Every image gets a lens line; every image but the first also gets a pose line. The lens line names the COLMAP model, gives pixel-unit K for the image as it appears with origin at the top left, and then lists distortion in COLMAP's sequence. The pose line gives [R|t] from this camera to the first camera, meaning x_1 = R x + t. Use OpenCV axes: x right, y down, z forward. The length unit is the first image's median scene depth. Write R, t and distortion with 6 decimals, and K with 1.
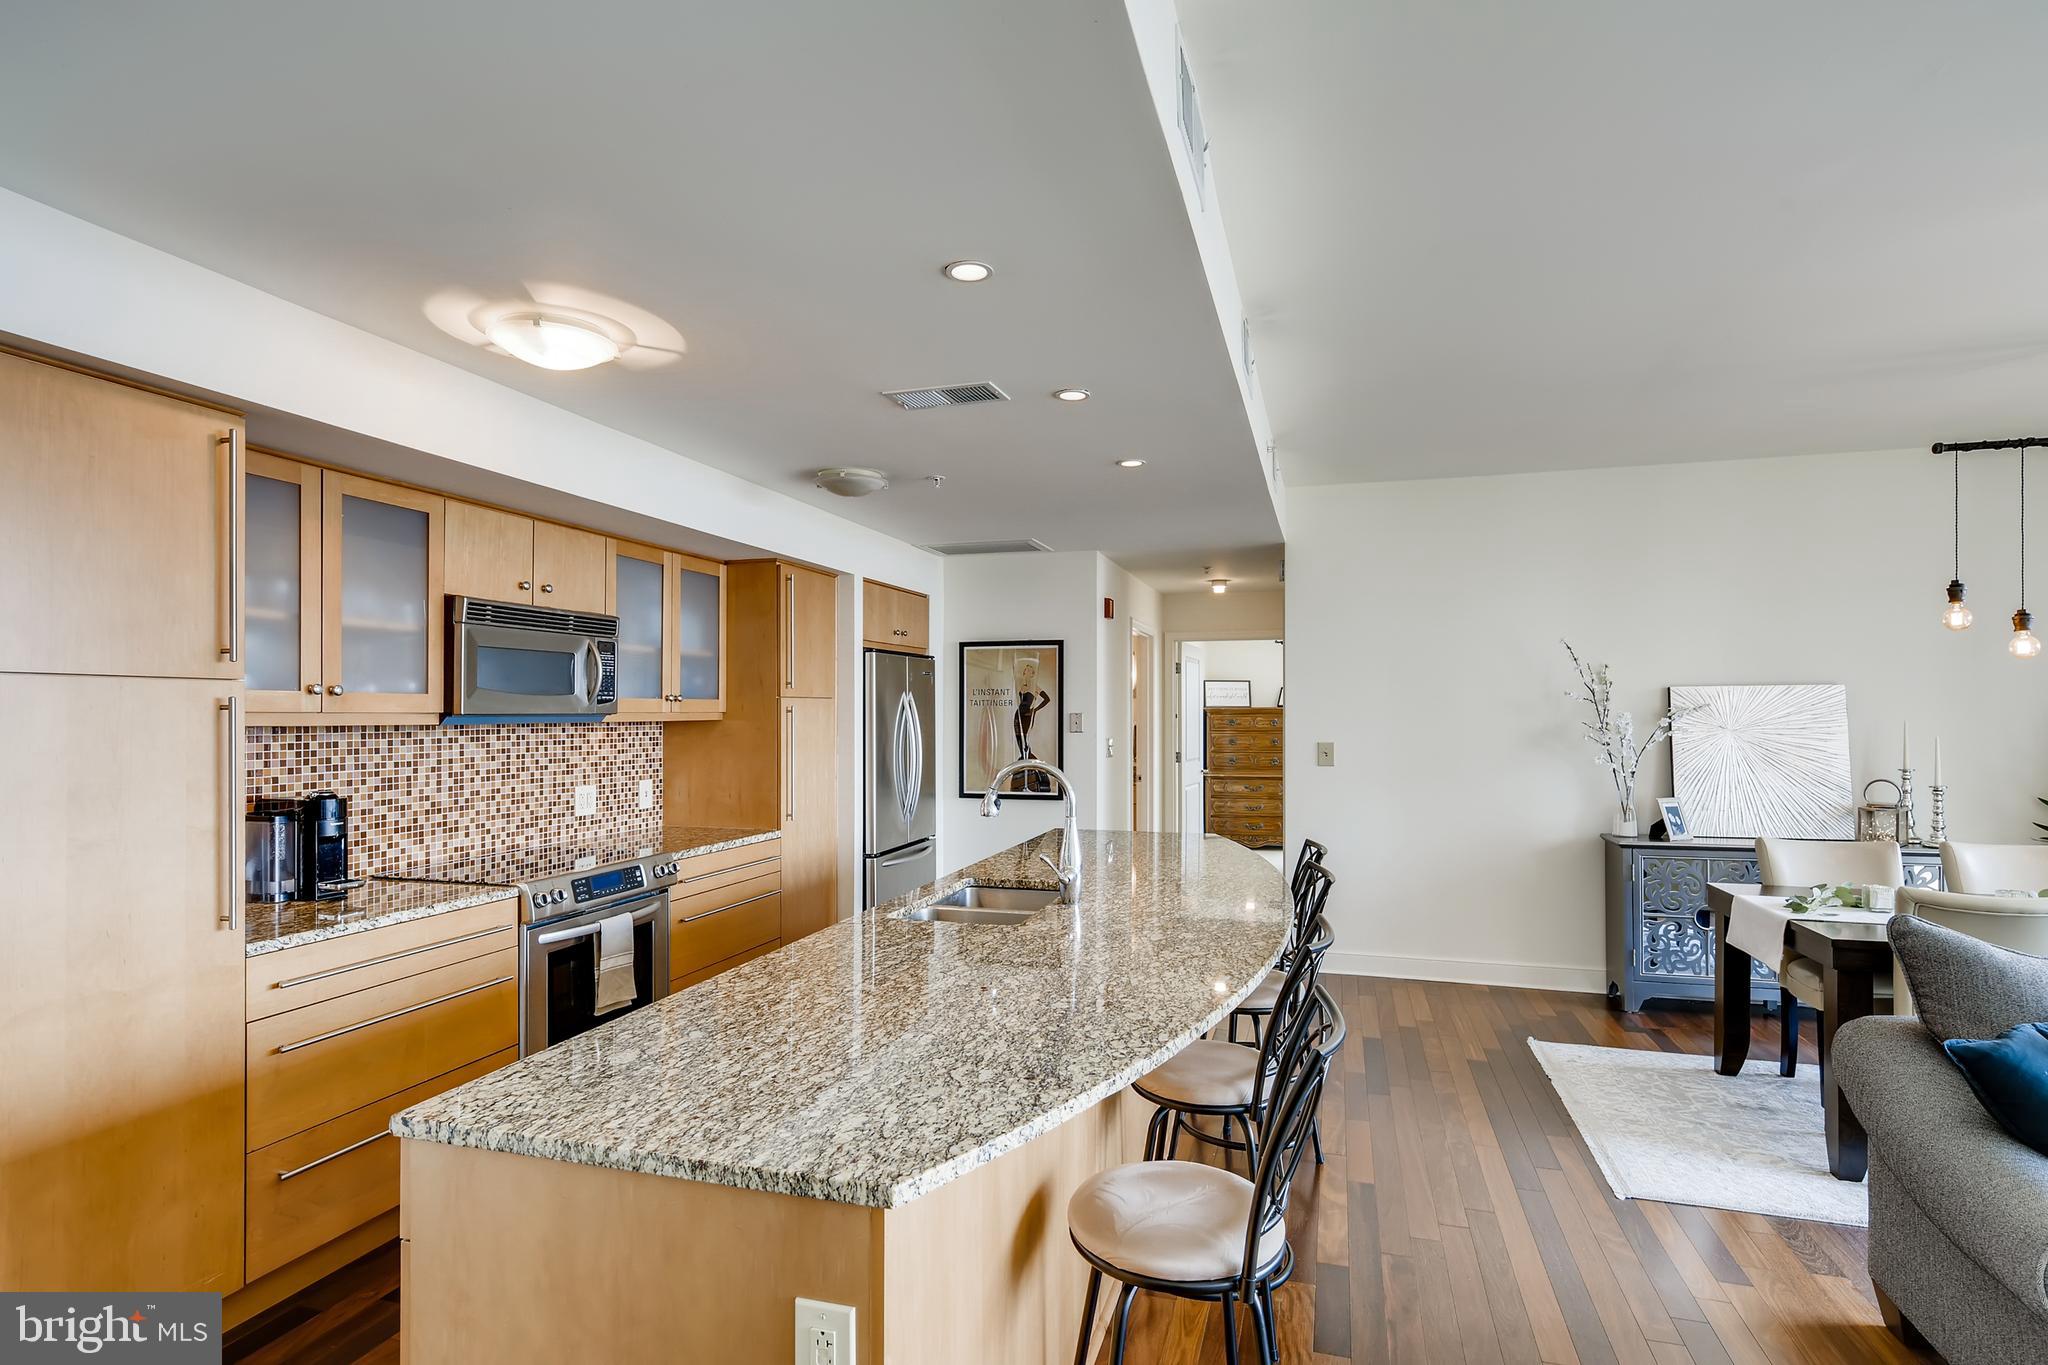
lens RADIAL K [[1044.4, 0, 1017.7], [0, 1044.4, 704.8], [0, 0, 1]] dist [0.003414, 0.001663]
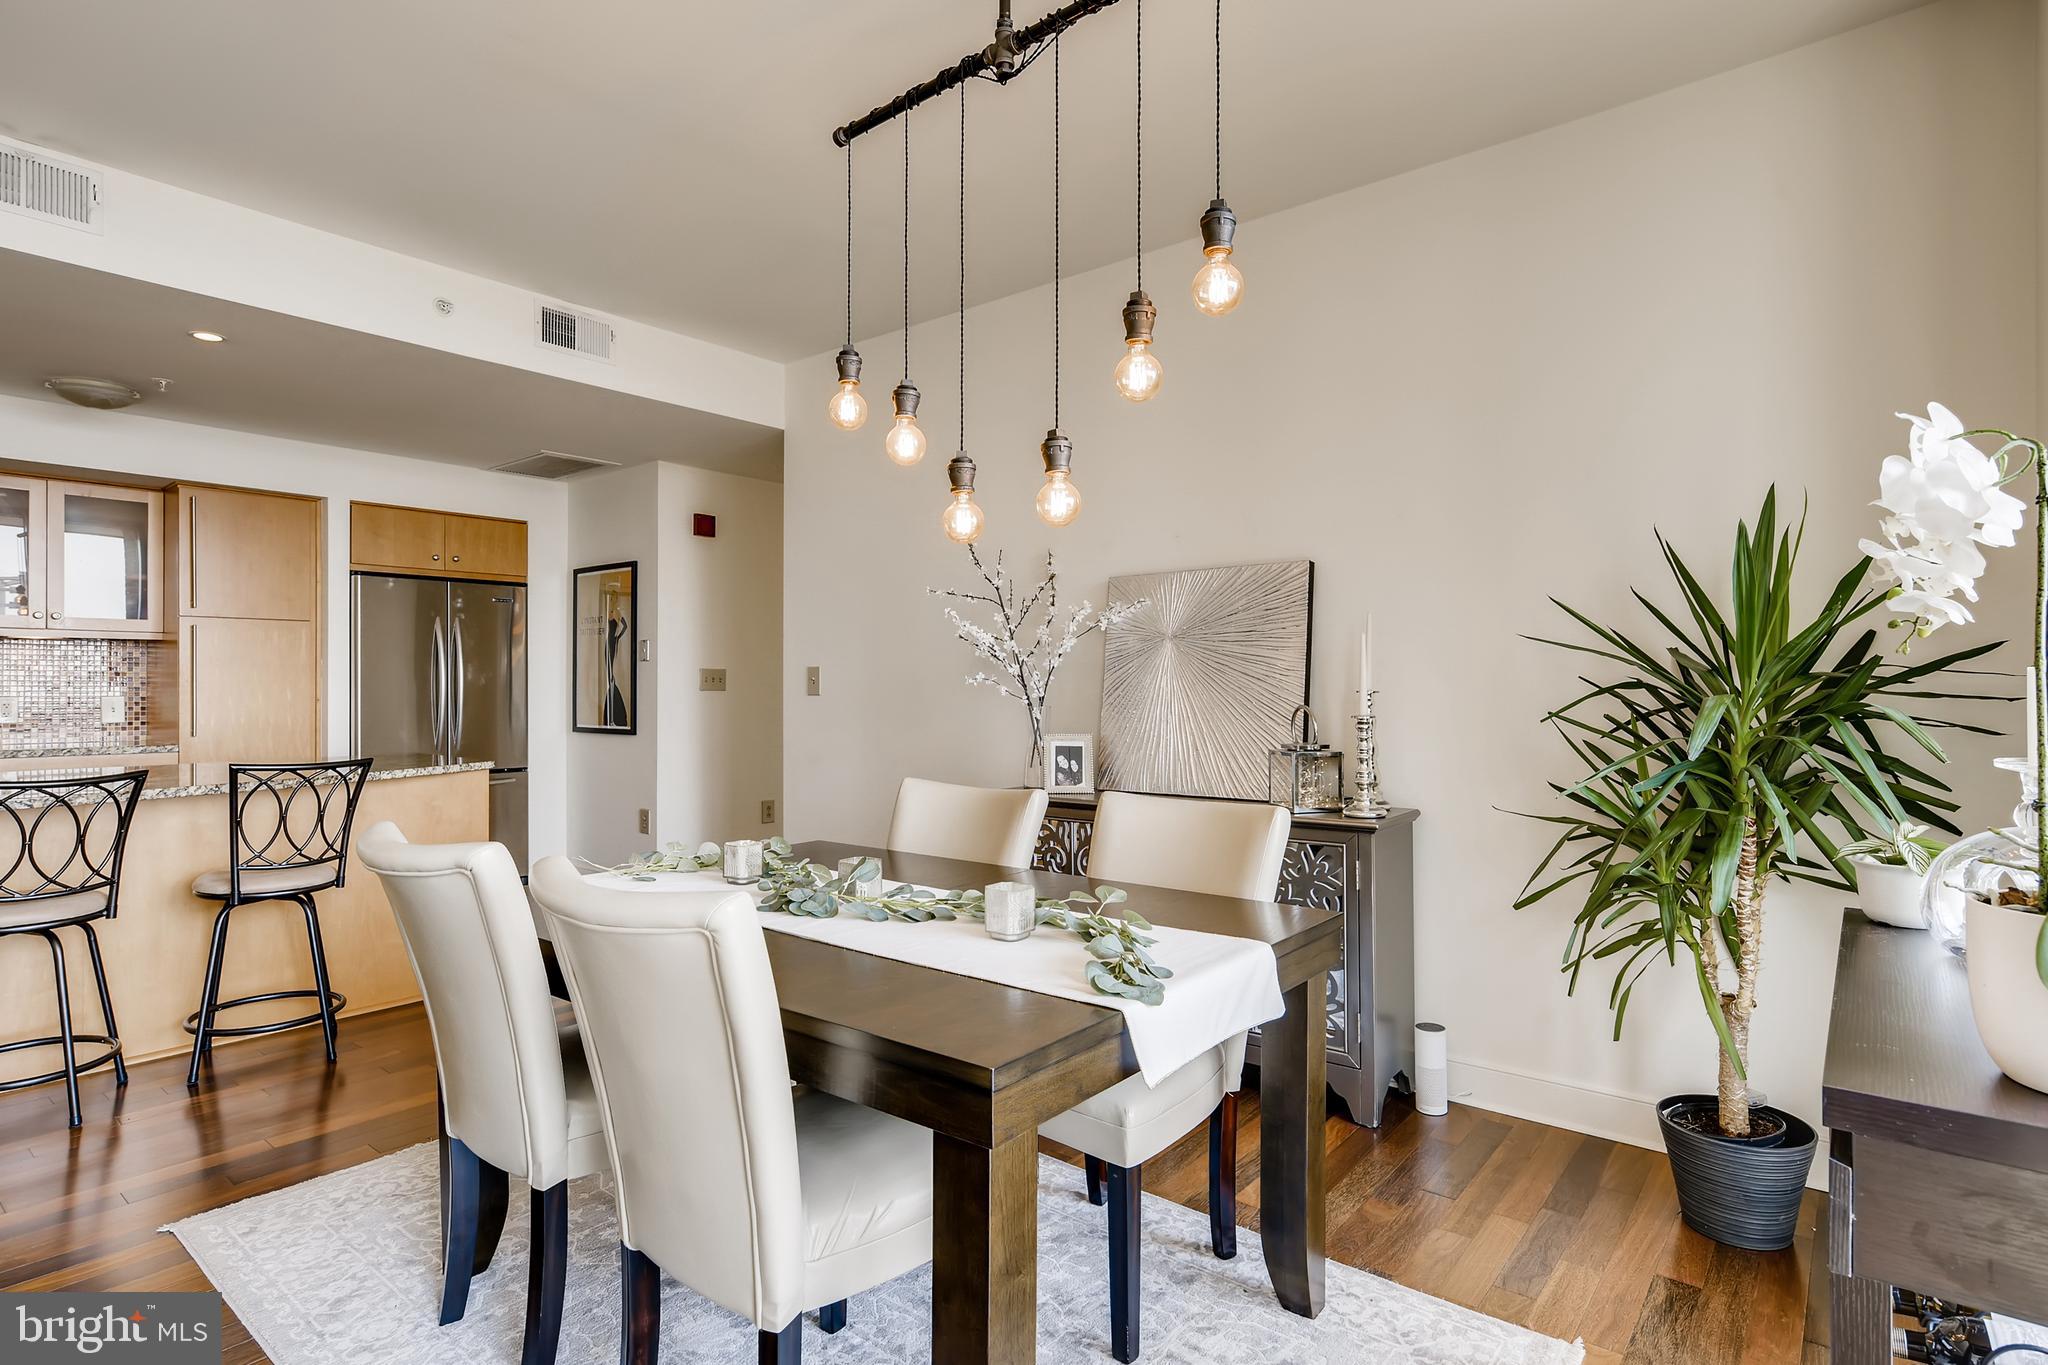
lens RADIAL K [[1044.4, 0, 1030.0], [0, 1044.4, 679.4], [0, 0, 1]] dist [0.003414, 0.001663]
pose [[0.924673, -0.001823, -0.380757, 0.881488], [0.001151, 0.999997, -0.001994, 0.054747], [0.380760, 0.001406, 0.924673, 0.344828]]
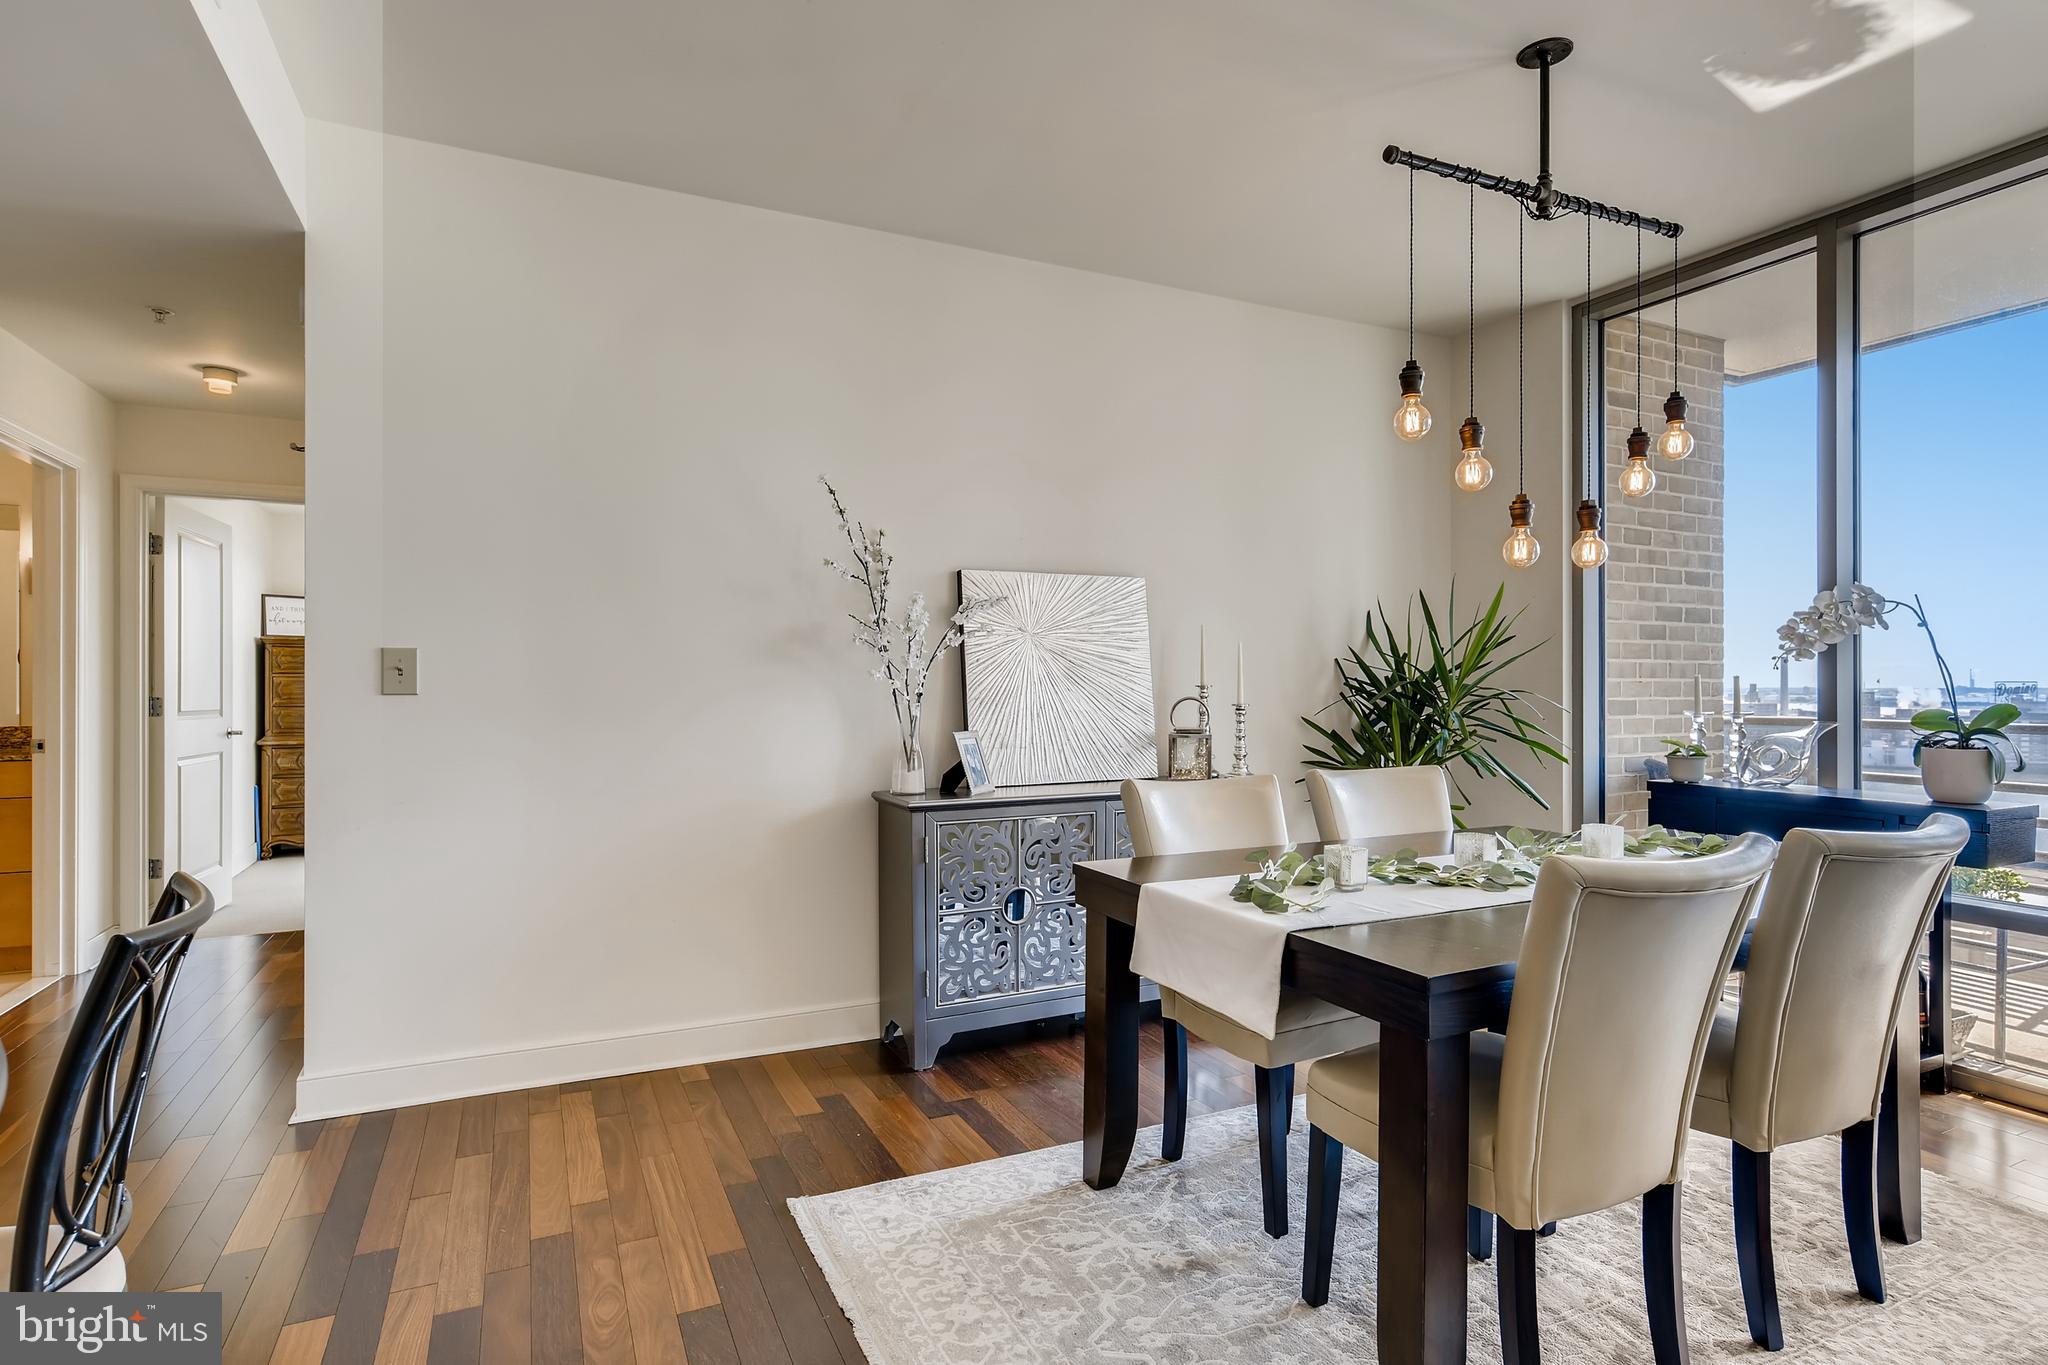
lens RADIAL K [[1044.4, 0, 1021.9], [0, 1044.4, 686.0], [0, 0, 1]] dist [0.003414, 0.001663]
pose [[0.738435, 0.000786, 0.674325, 0.203213], [-0.005965, 0.999968, 0.005366, 0.057303], [-0.674299, -0.007985, 0.738416, 0.491643]]
